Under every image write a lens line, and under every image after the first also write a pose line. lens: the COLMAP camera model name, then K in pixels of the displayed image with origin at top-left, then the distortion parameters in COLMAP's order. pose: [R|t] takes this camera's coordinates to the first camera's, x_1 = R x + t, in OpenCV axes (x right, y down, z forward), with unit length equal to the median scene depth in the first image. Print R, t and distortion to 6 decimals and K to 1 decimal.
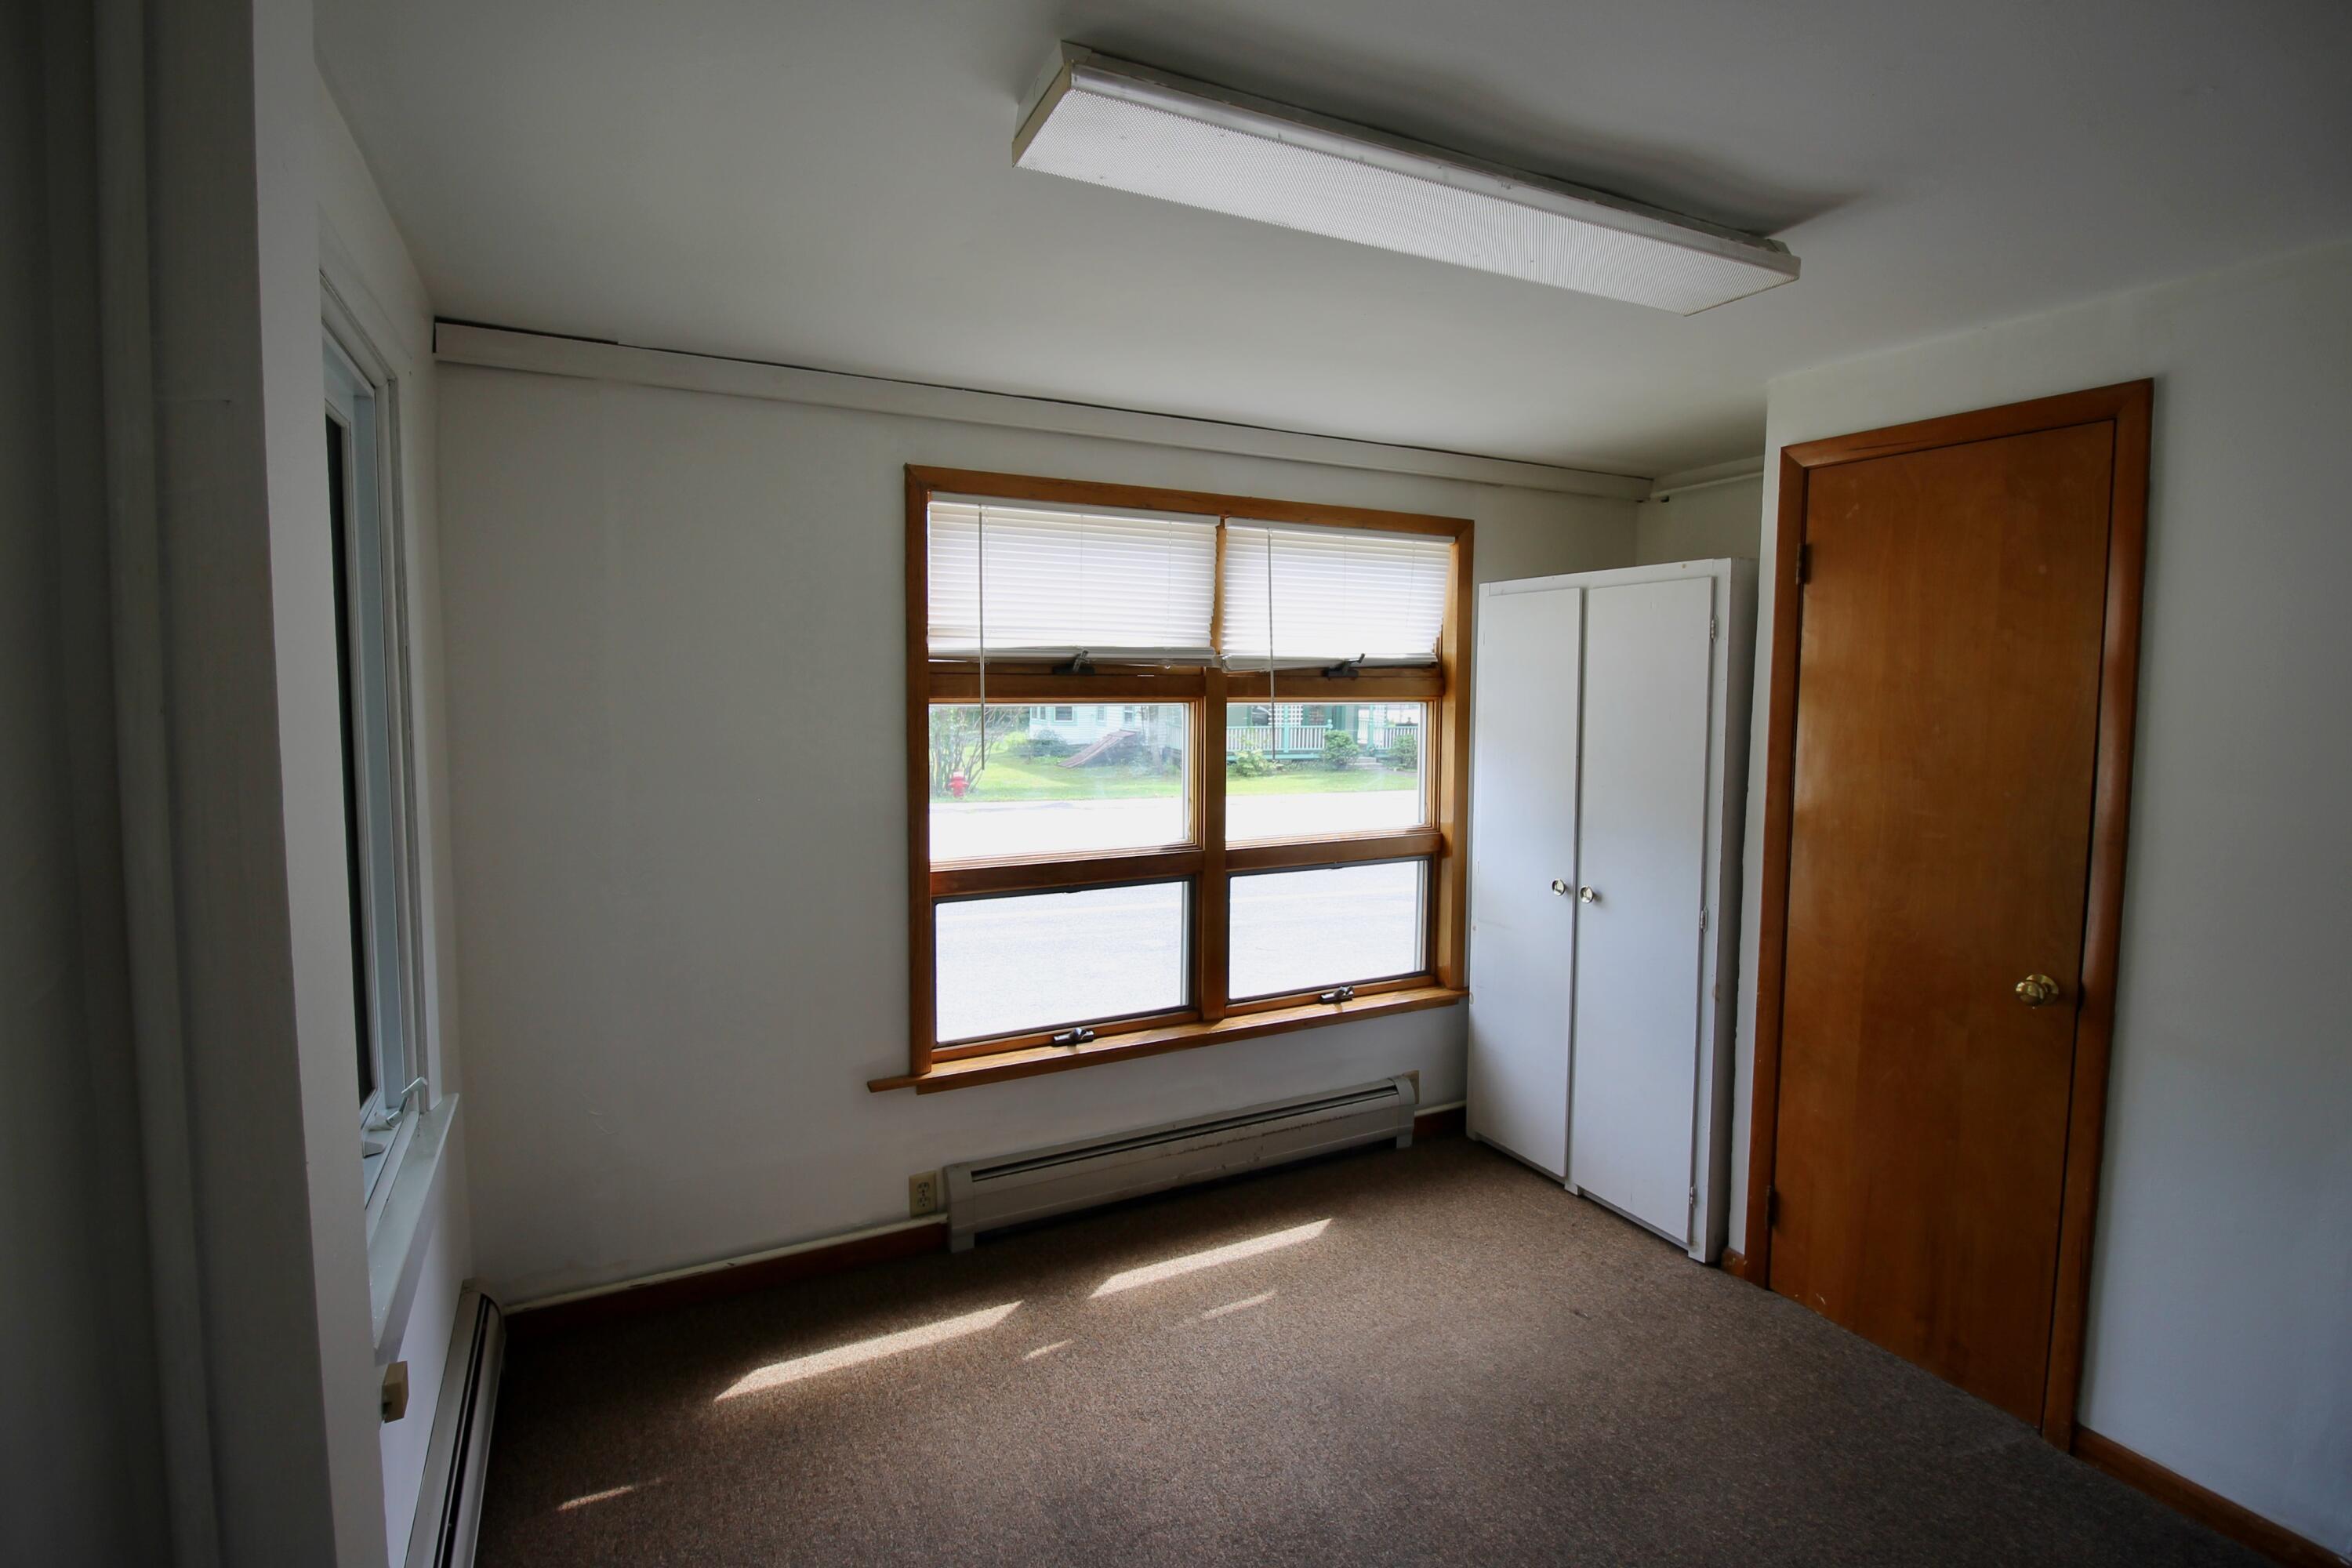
lens RADIAL K [[1105.2, 0, 1177.8], [0, 1105.2, 770.4], [0, 0, 1]] dist [-0.006191, -0.007555]
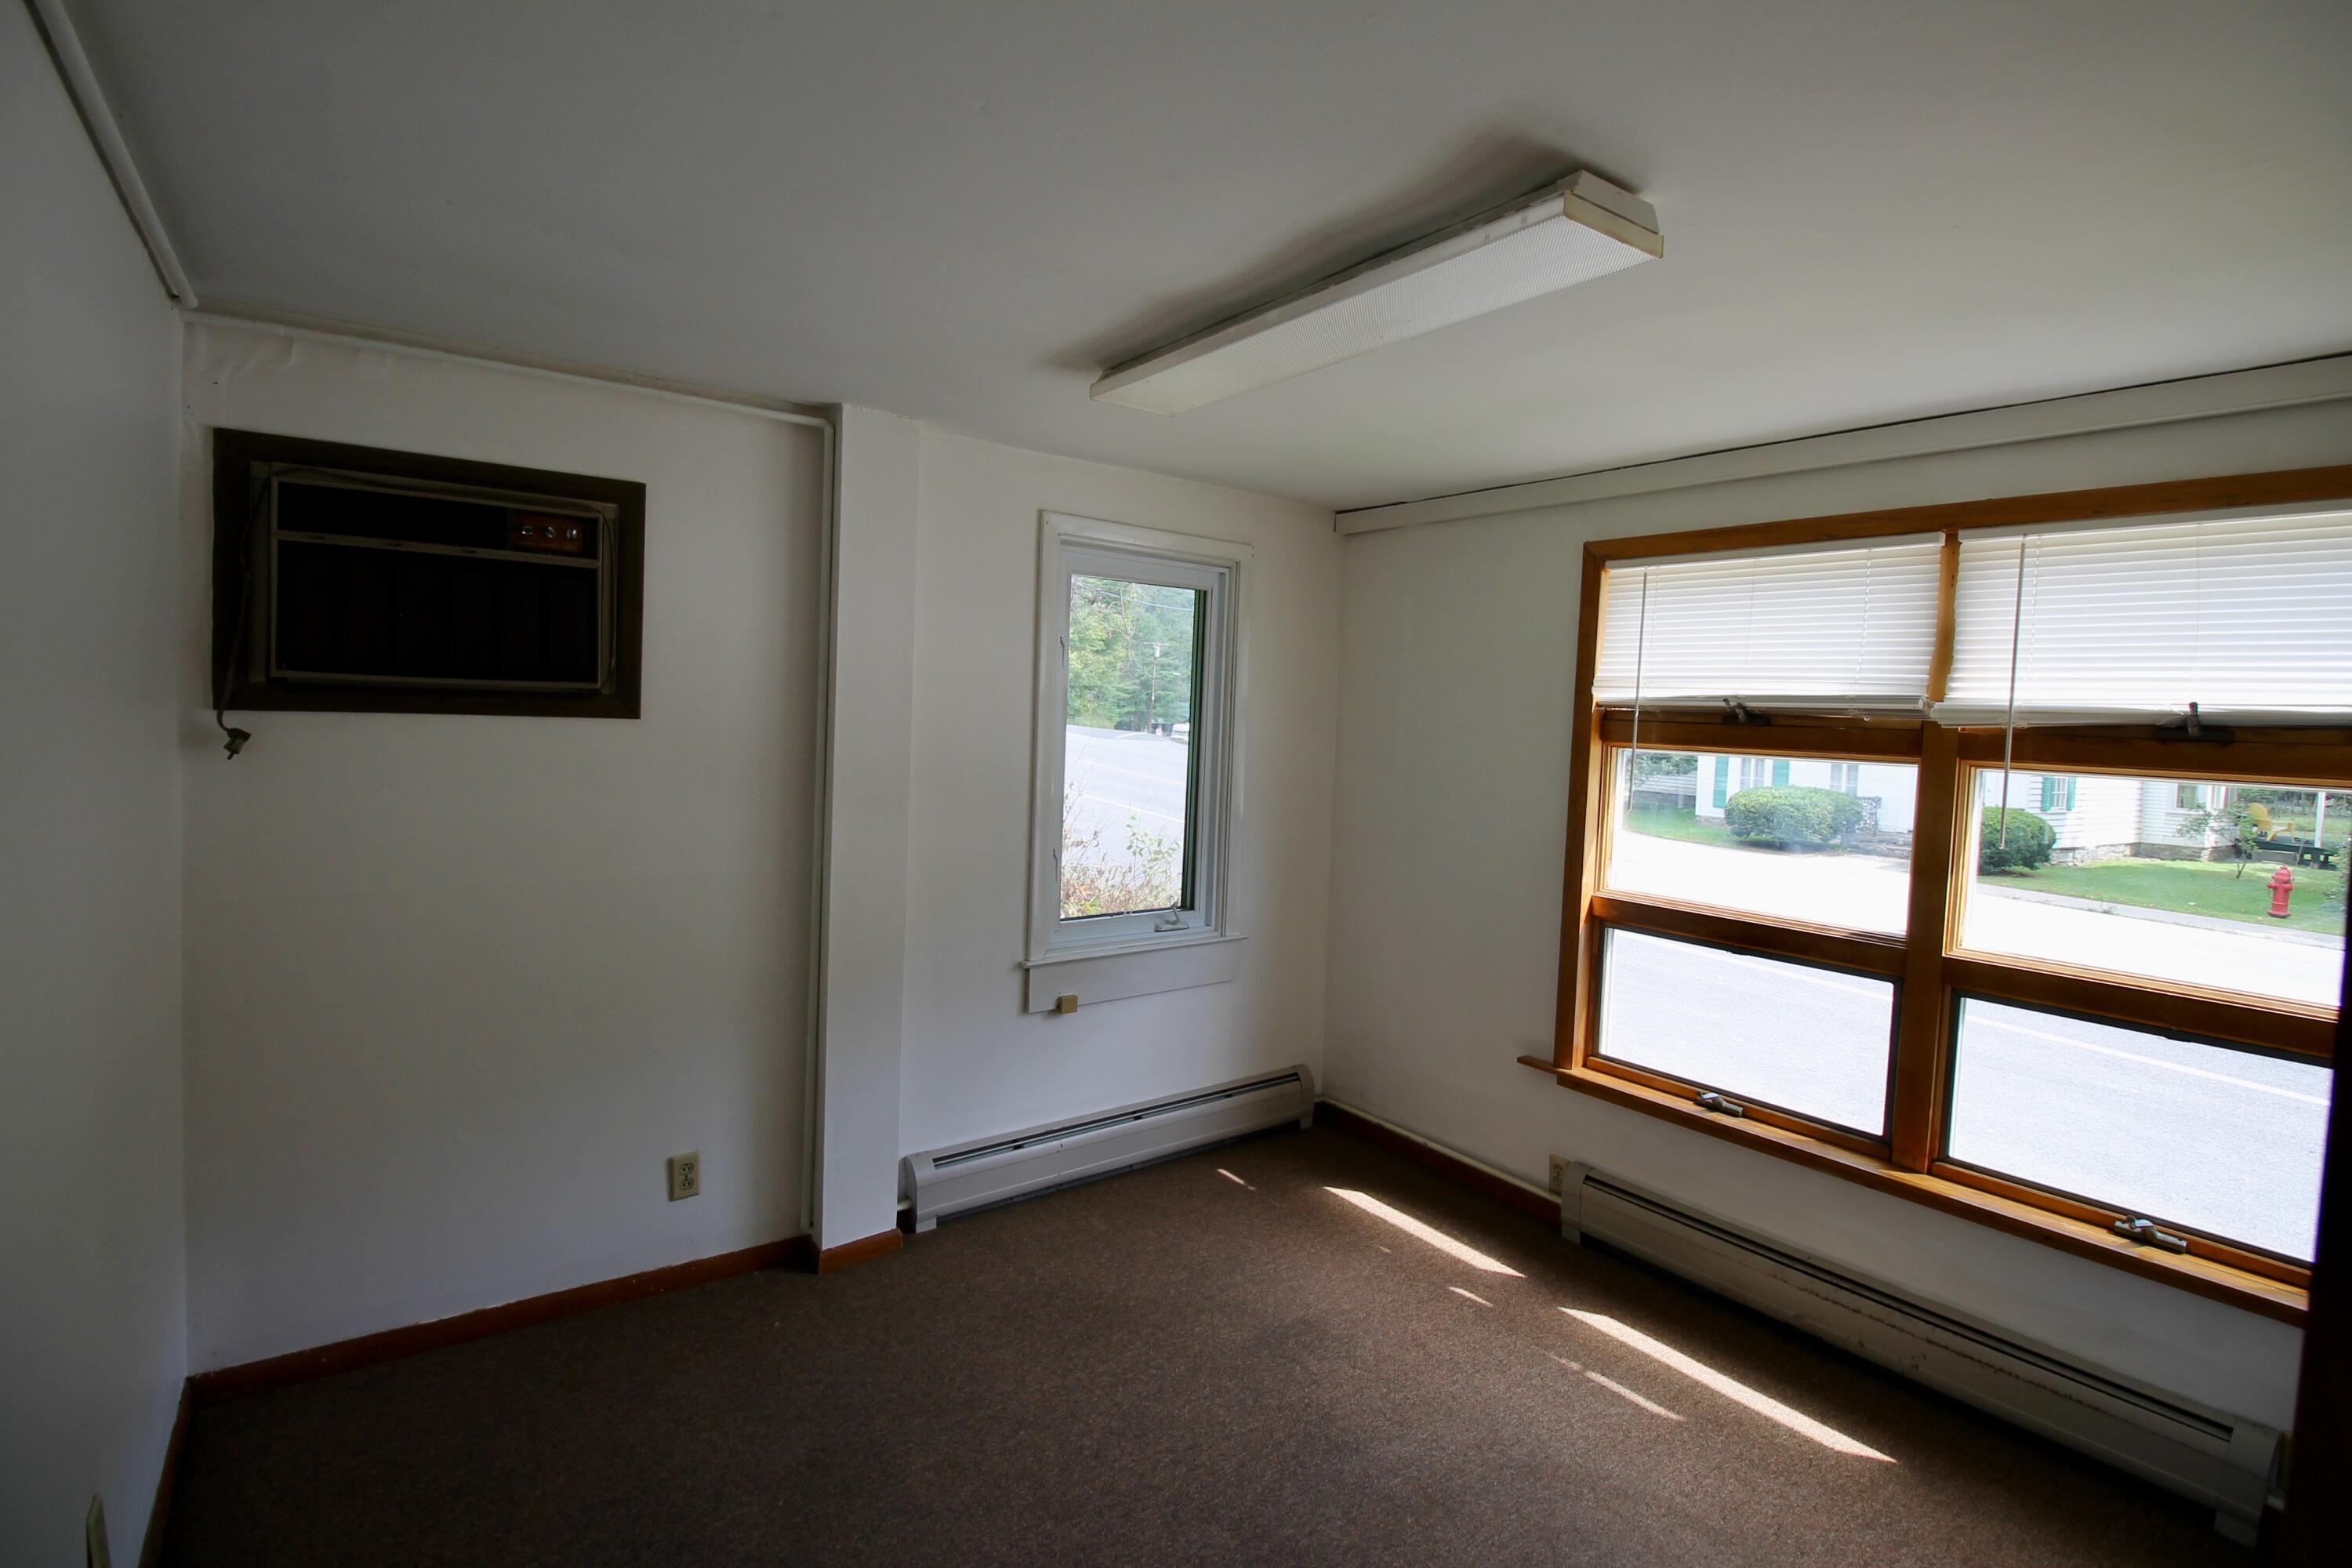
lens RADIAL K [[1105.2, 0, 1183.8], [0, 1105.2, 779.6], [0, 0, 1]] dist [-0.006191, -0.007555]
pose [[0.167521, 0.059425, -0.984076, 0.779740], [-0.119136, 0.992087, 0.039628, -0.020014], [0.978644, 0.110601, 0.173275, 0.367894]]
